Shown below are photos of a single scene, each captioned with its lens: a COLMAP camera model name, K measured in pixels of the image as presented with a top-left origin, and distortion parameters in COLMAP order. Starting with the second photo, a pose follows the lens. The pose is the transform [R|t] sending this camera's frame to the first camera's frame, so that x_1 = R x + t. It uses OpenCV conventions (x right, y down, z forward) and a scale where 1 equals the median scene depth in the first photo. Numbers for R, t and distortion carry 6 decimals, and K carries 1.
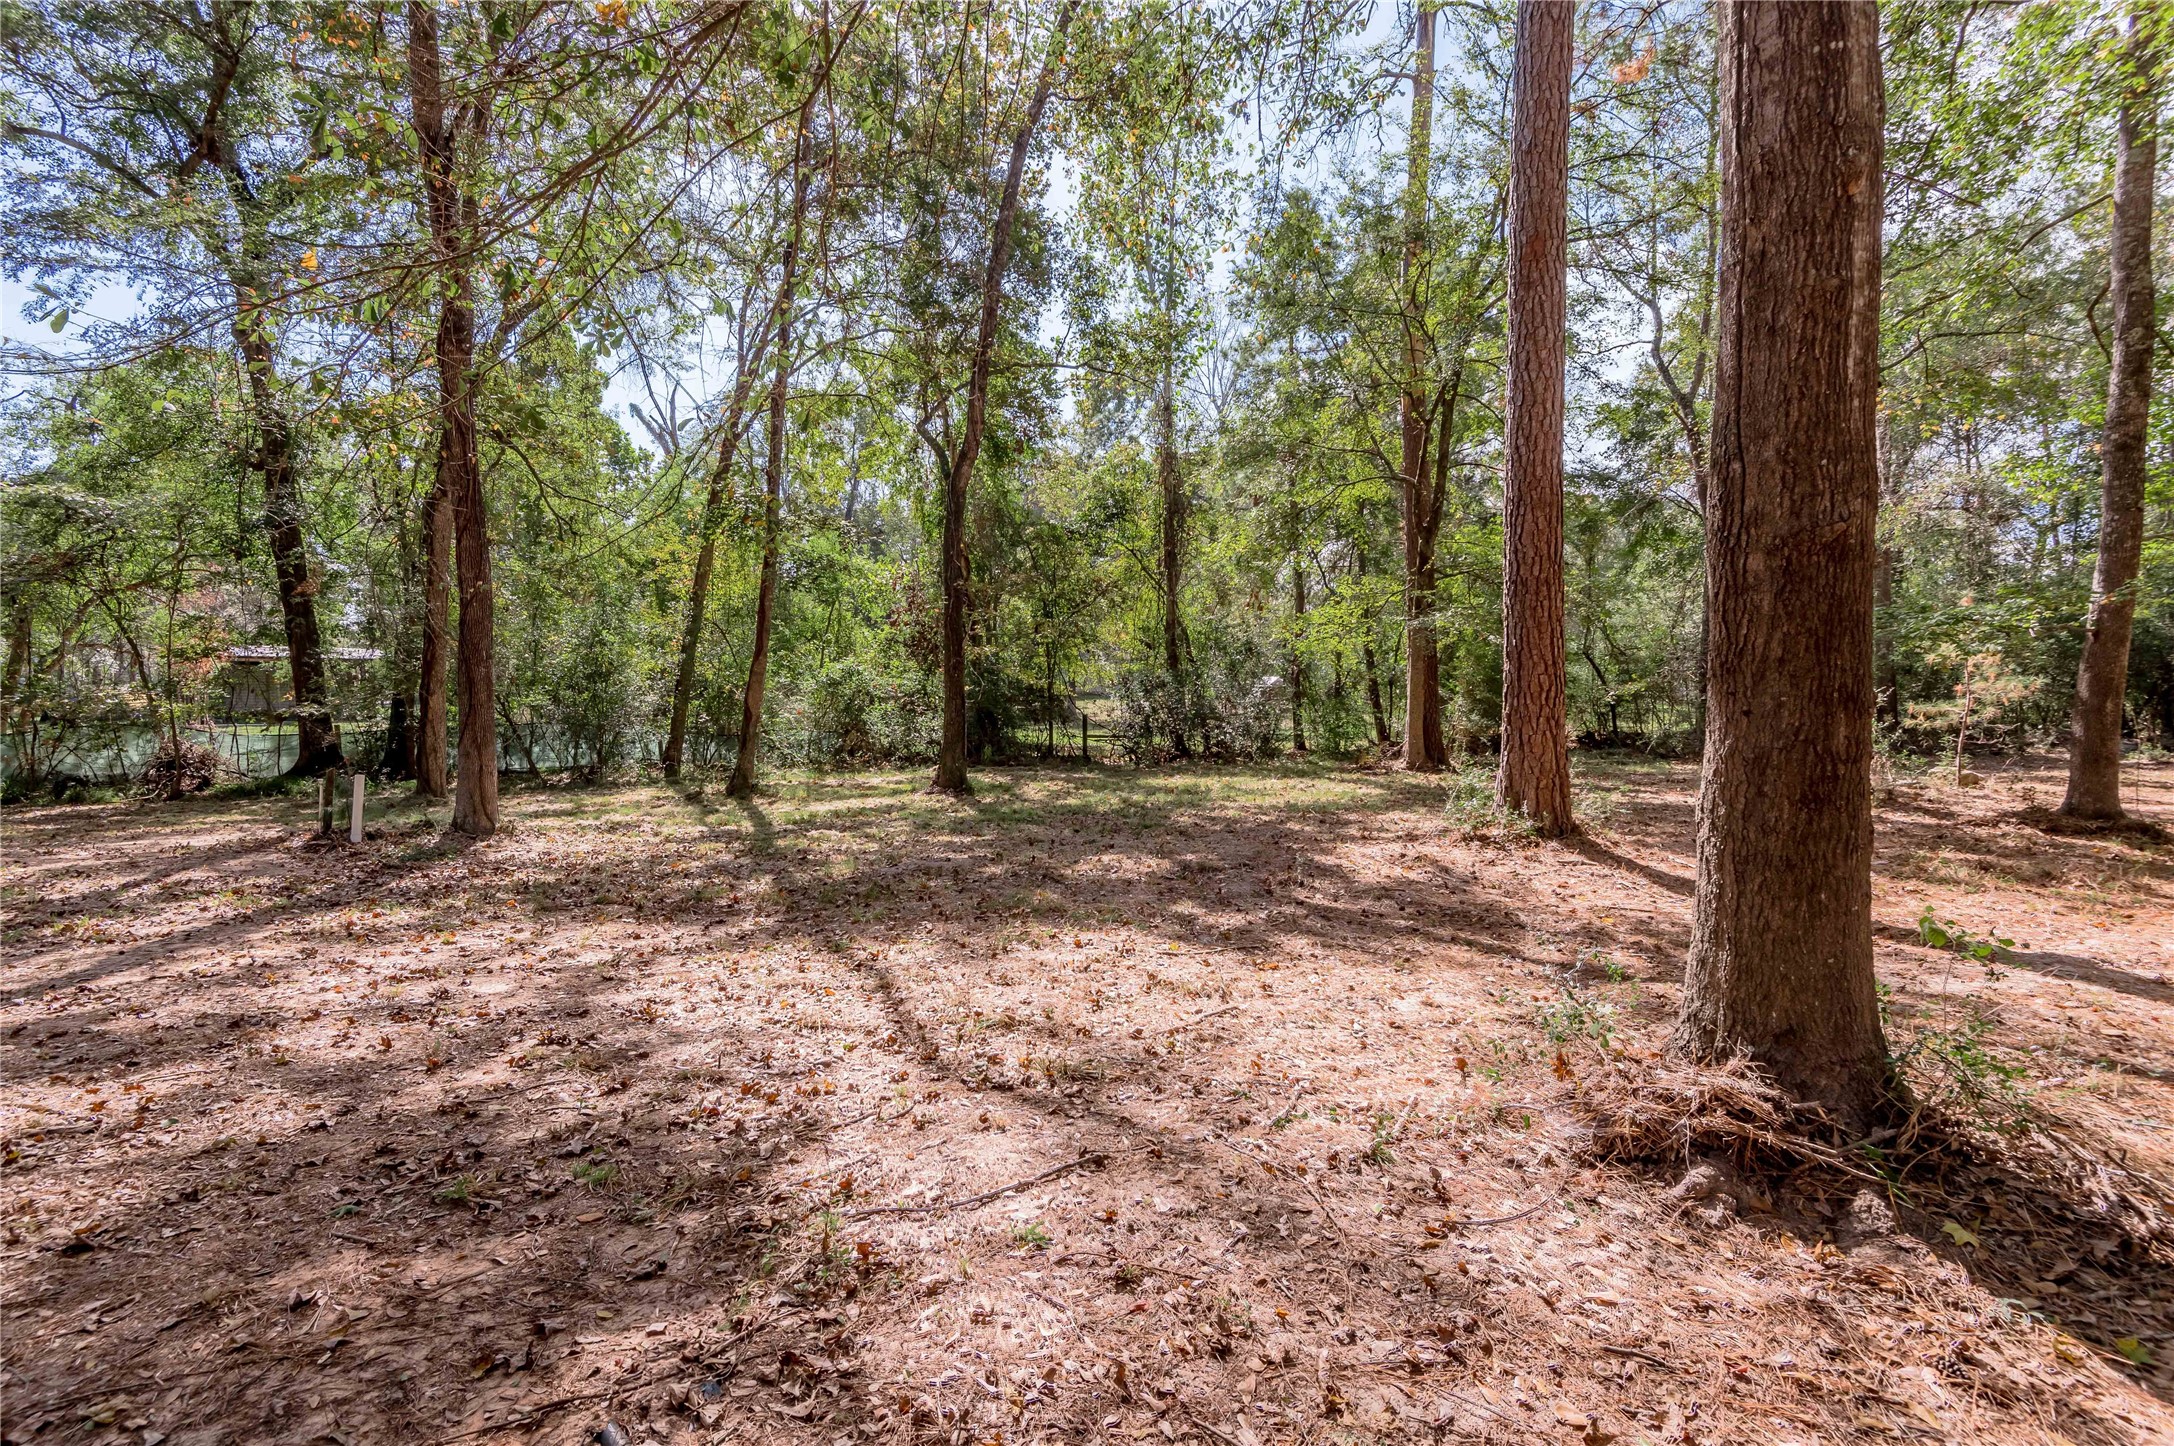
lens RADIAL K [[1004.8, 0, 1094.0], [0, 1004.8, 716.8], [0, 0, 1]] dist [-0.001511, -0.001257]
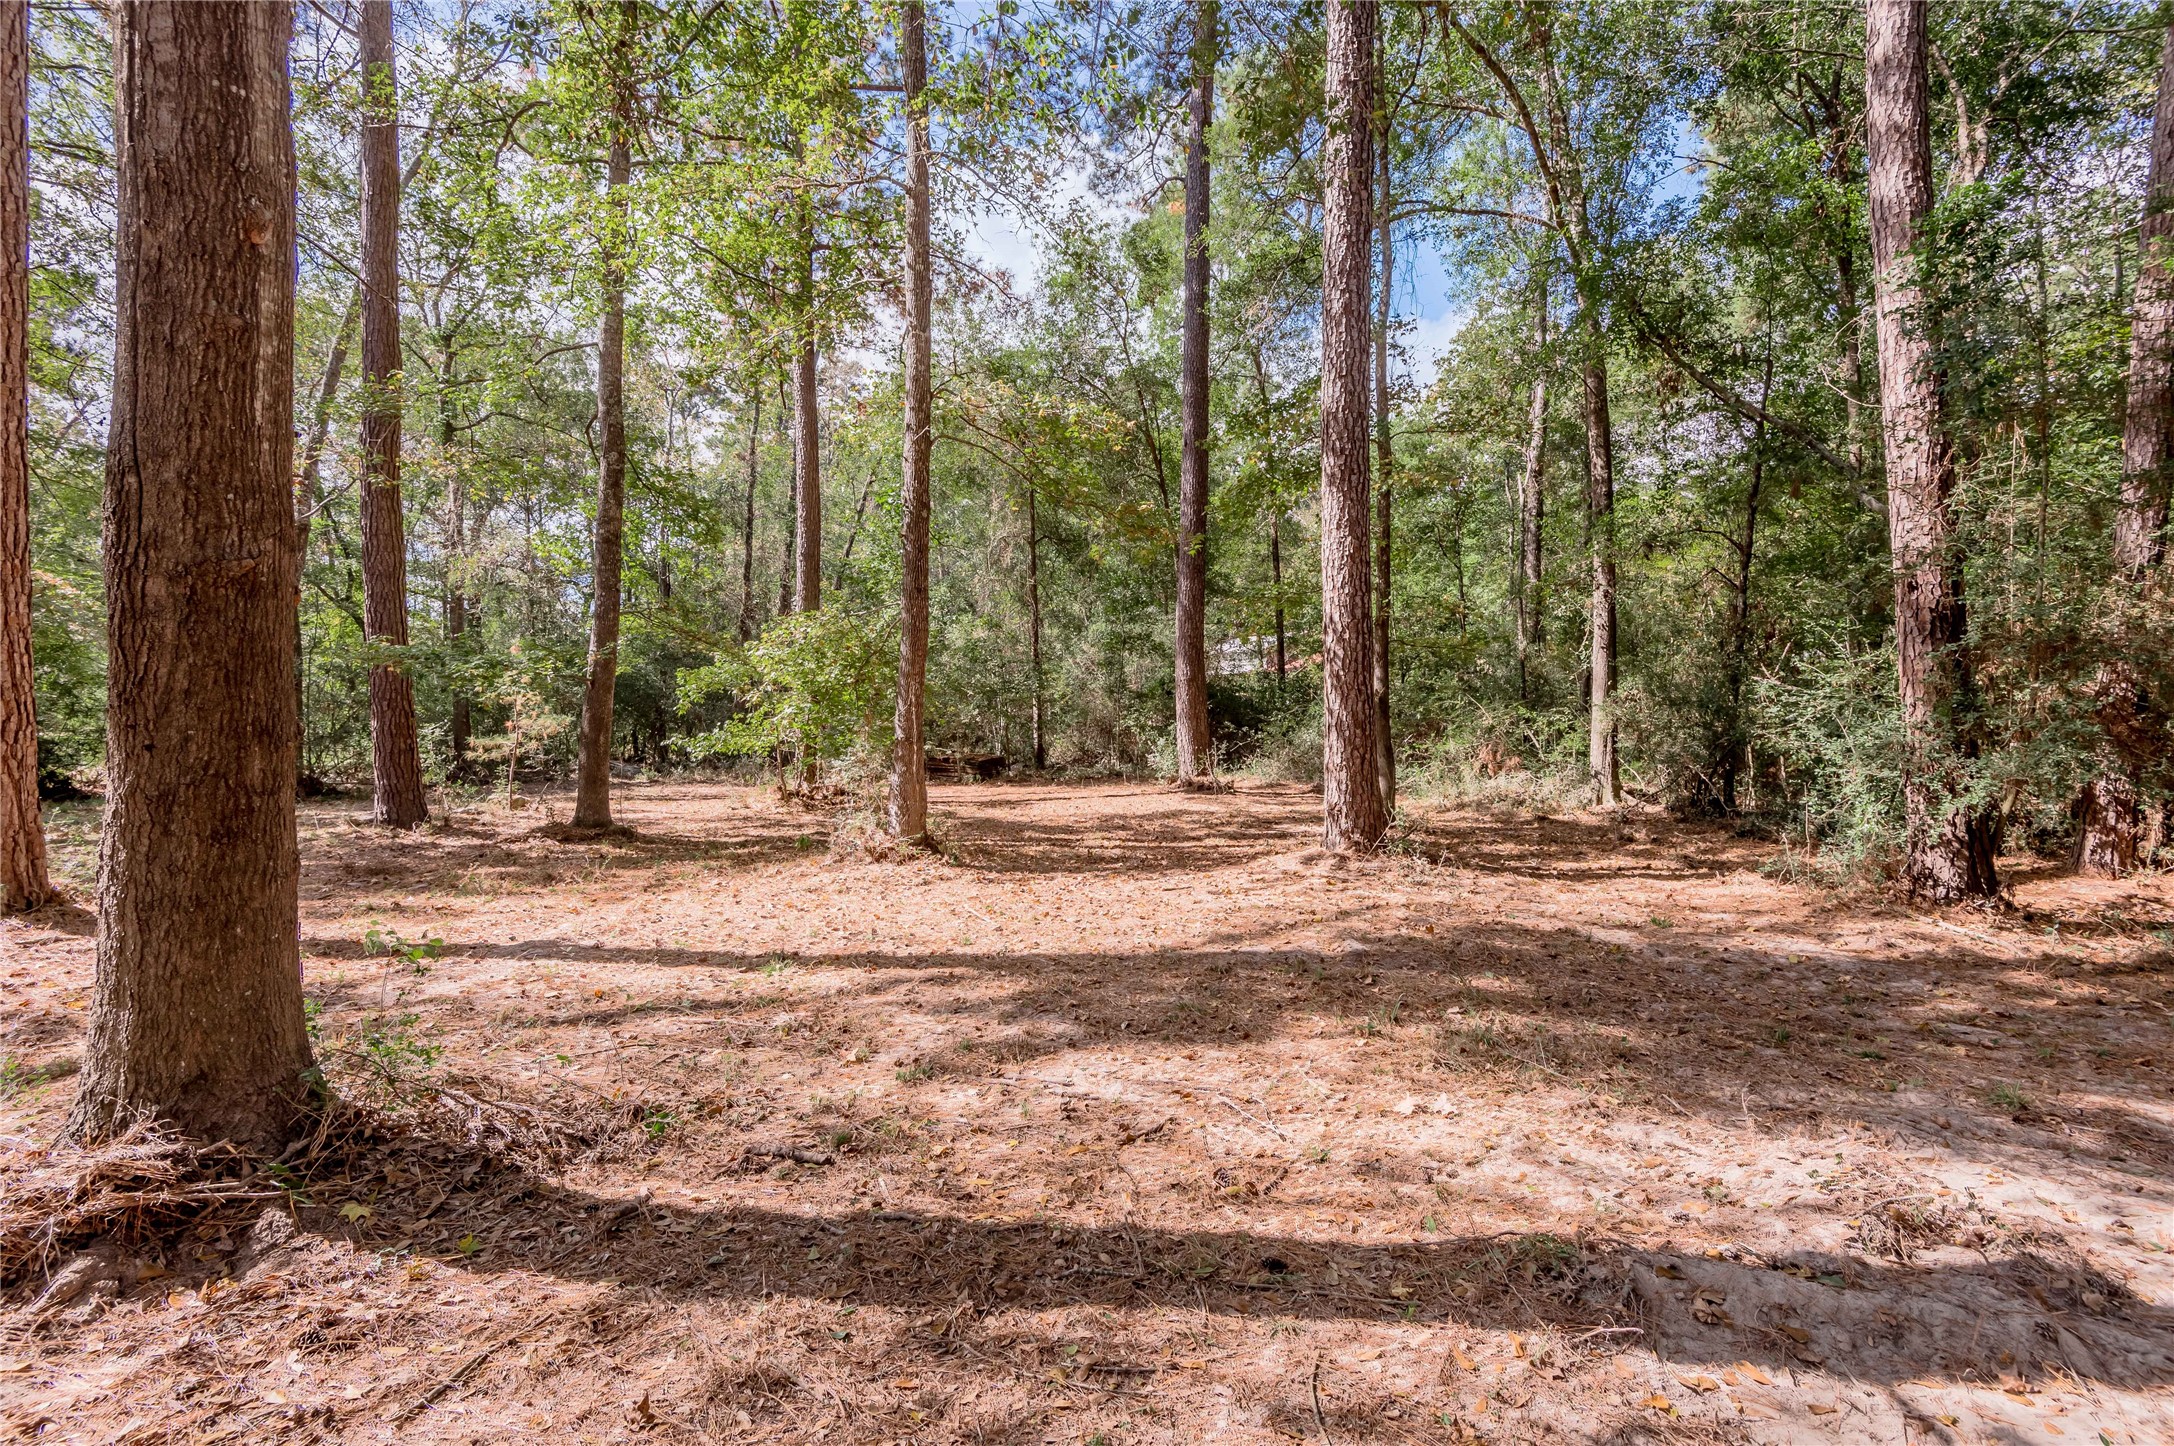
lens RADIAL K [[1004.8, 0, 1089.6], [0, 1004.8, 729.7], [0, 0, 1]] dist [-0.001511, -0.001257]
pose [[0.349554, 0.004059, 0.936908, 0.081906], [0.016413, 0.999811, -0.010455, 0.003686], [-0.936773, 0.019032, 0.349421, -0.137047]]
